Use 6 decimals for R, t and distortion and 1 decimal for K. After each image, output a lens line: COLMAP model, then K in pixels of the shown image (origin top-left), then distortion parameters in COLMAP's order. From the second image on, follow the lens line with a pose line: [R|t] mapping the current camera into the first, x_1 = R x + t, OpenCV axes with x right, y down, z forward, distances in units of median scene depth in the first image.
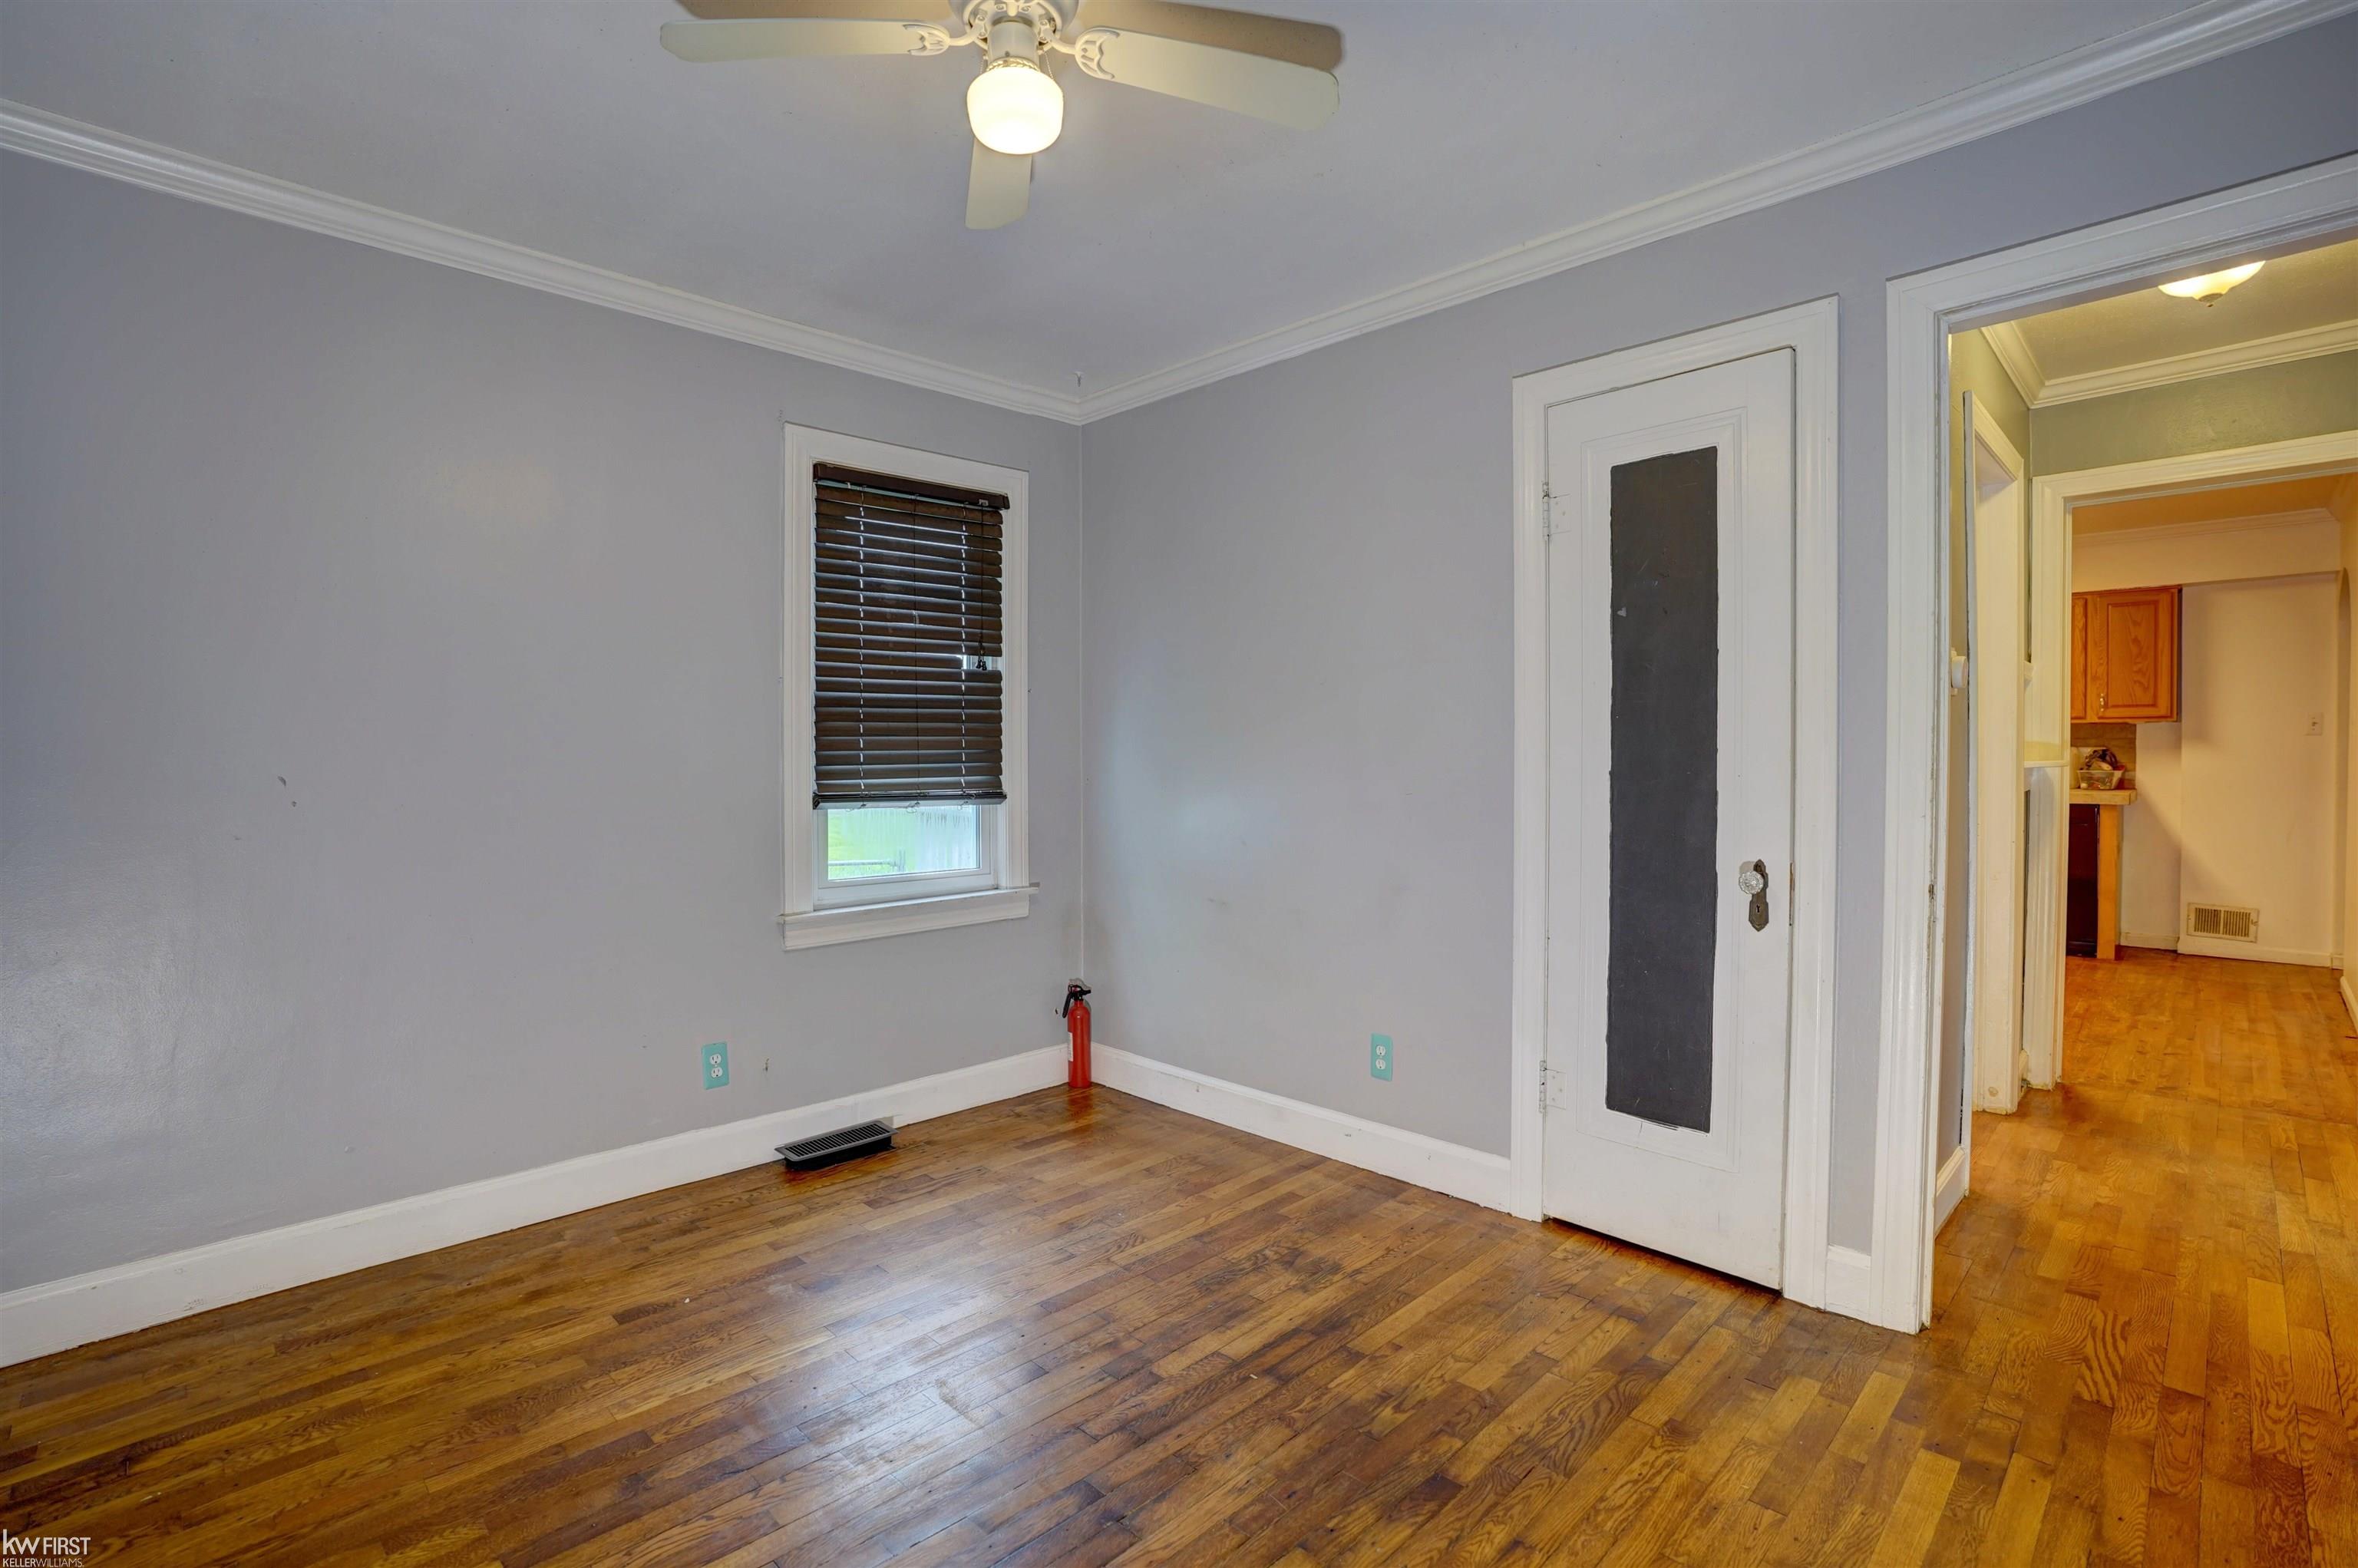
lens RADIAL K [[1048.8, 0, 1174.8], [0, 1048.8, 775.5], [0, 0, 1]] dist [-0.076407, 0.023893]
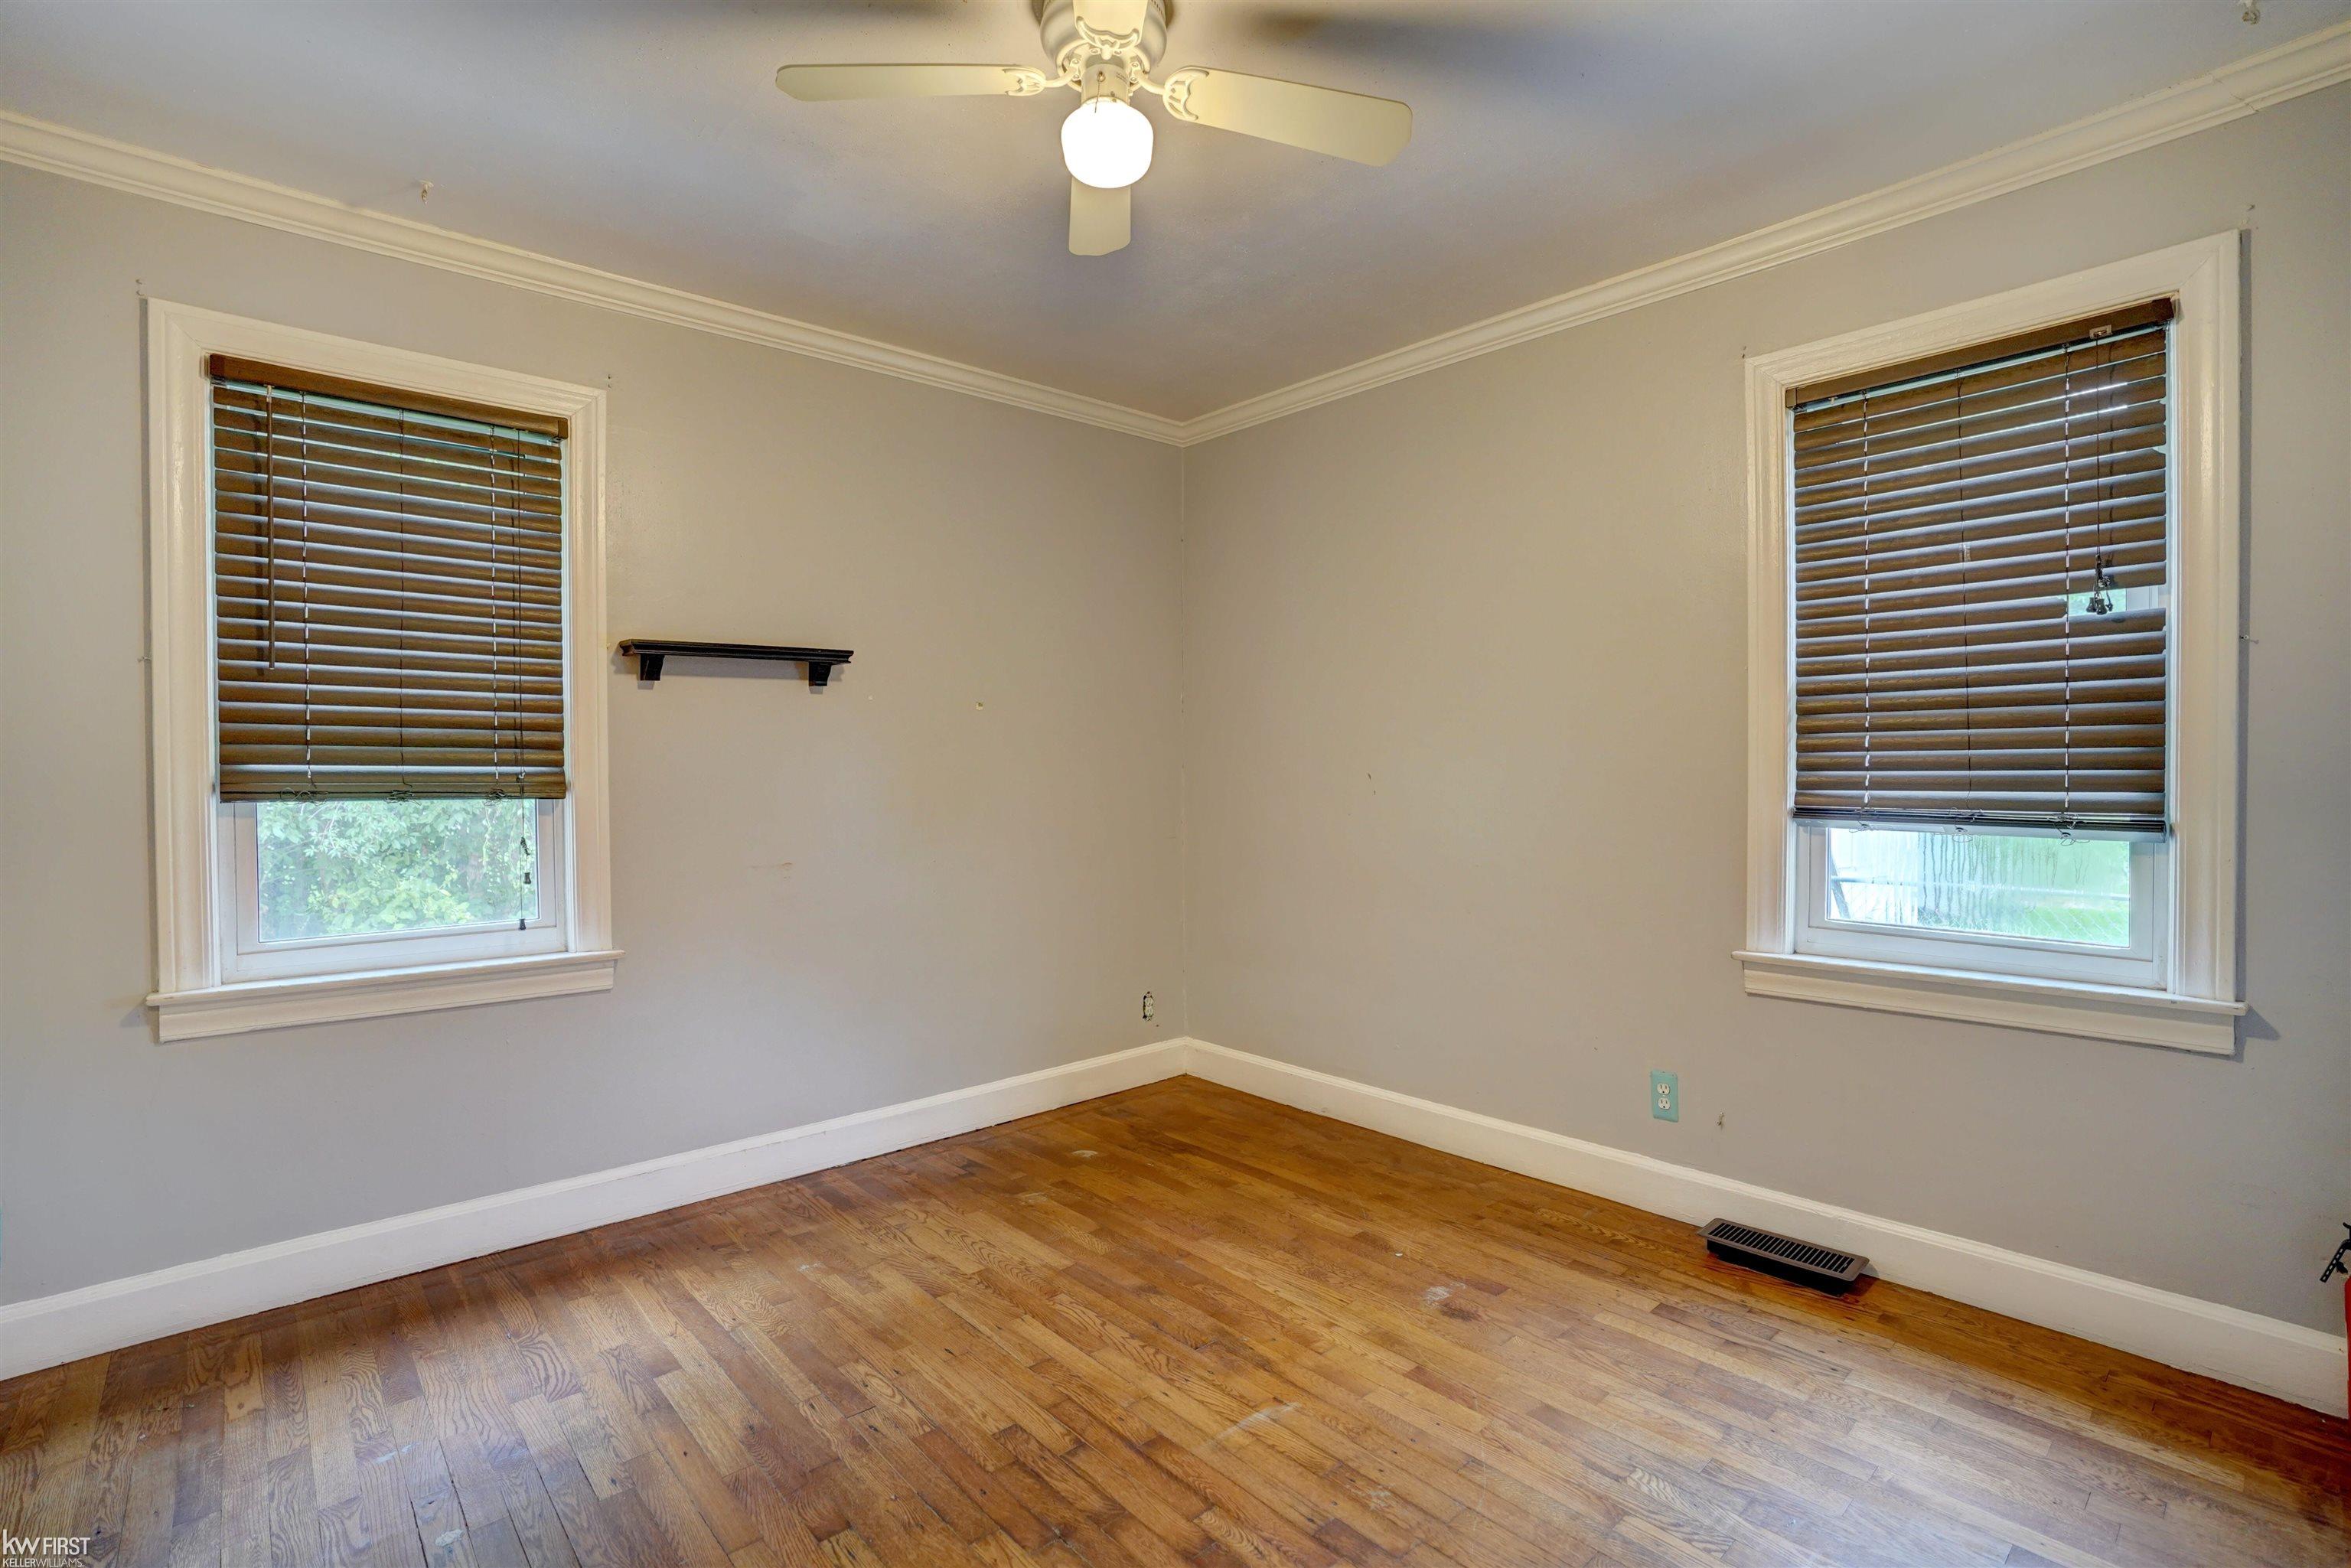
lens RADIAL K [[1045.7, 0, 1171.3], [0, 1045.7, 775.5], [0, 0, 1]] dist [-0.076407, 0.023893]
pose [[-0.024490, 0.019485, -0.999510, 0.475907], [-0.011288, 0.999741, 0.019766, -0.017451], [0.999636, 0.011766, -0.024263, 0.583723]]
